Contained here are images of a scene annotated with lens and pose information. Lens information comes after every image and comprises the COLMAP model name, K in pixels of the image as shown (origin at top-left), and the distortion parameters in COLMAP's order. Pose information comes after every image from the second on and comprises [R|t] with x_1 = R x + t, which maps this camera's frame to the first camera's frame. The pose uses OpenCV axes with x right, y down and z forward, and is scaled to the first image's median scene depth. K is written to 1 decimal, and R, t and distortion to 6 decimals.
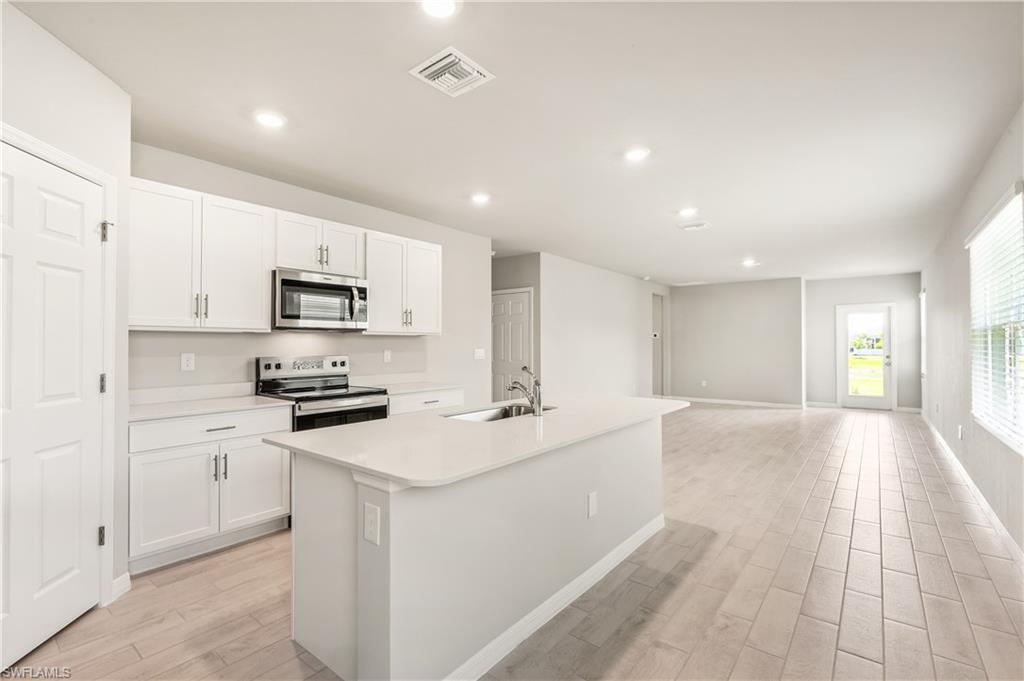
lens RADIAL K [[465.2, 0, 513.4], [0, 465.2, 344.1], [0, 0, 1]] dist [-0.001877, -0.000039]
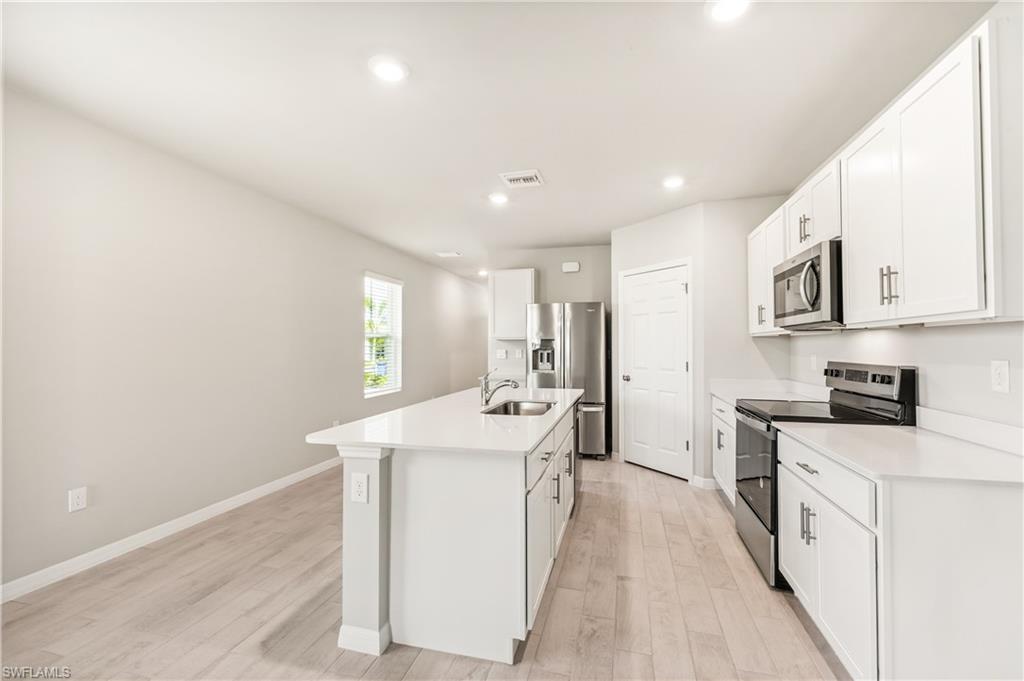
lens RADIAL K [[433.7, 0, 518.9], [0, 433.7, 339.3], [0, 0, 1]] dist [0.010763, 0.000487]
pose [[-0.907408, -0.003595, -0.420236, 0.393114], [0.004580, 0.999819, -0.018443, -0.000257], [0.420227, -0.018660, -0.907227, 1.811868]]
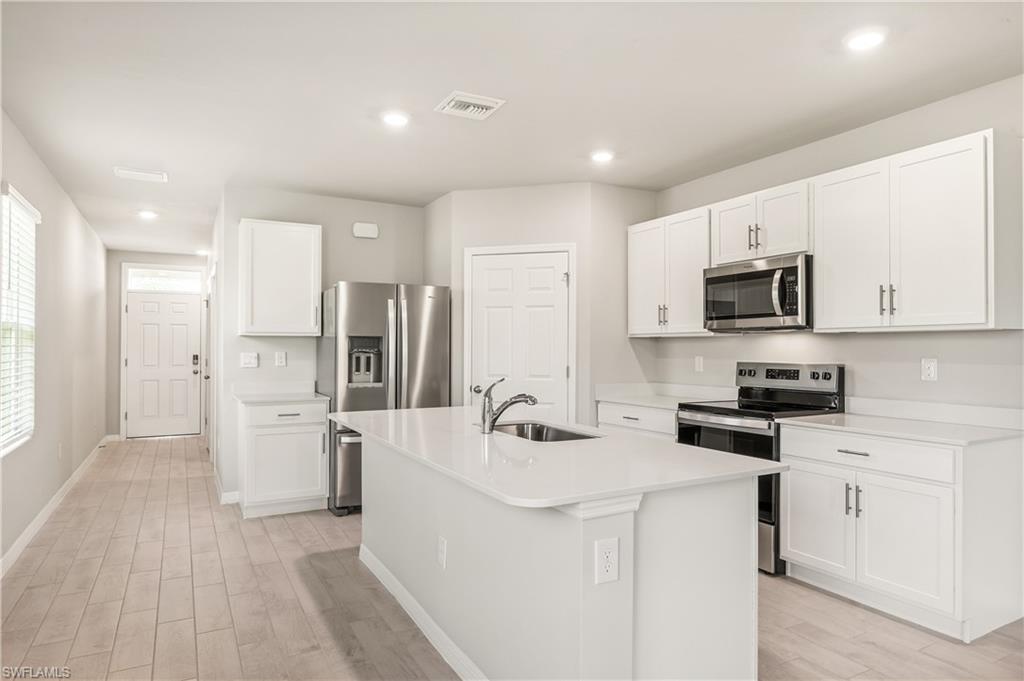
lens RADIAL K [[610.7, 0, 519.4], [0, 610.7, 349.3], [0, 0, 1]] dist [-0.001602, 0.000969]
pose [[-0.386502, 0.004219, -0.922279, 0.909802], [0.002501, 0.999991, 0.003526, -0.002855], [0.922285, -0.000944, -0.386509, 1.289175]]
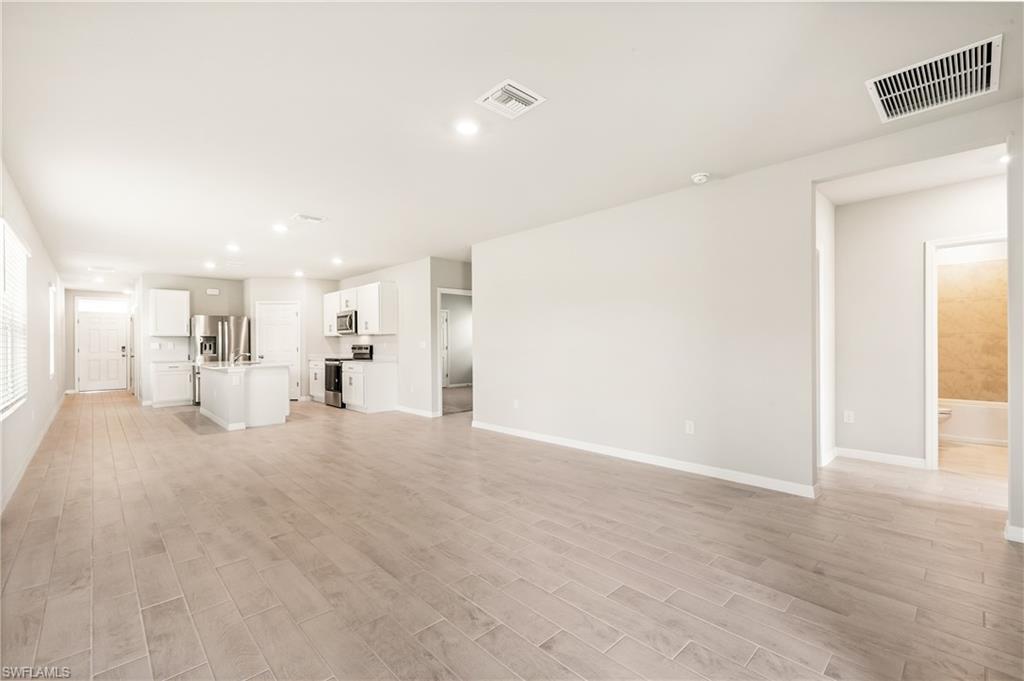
lens RADIAL K [[433.7, 0, 505.4], [0, 433.7, 345.7], [0, 0, 1]] dist [0.010763, 0.000487]
pose [[-0.147231, 0.009328, -0.989058, 2.221582], [0.009509, 0.999923, 0.008015, 0.027300], [0.989056, -0.008225, -0.147308, 2.731099]]
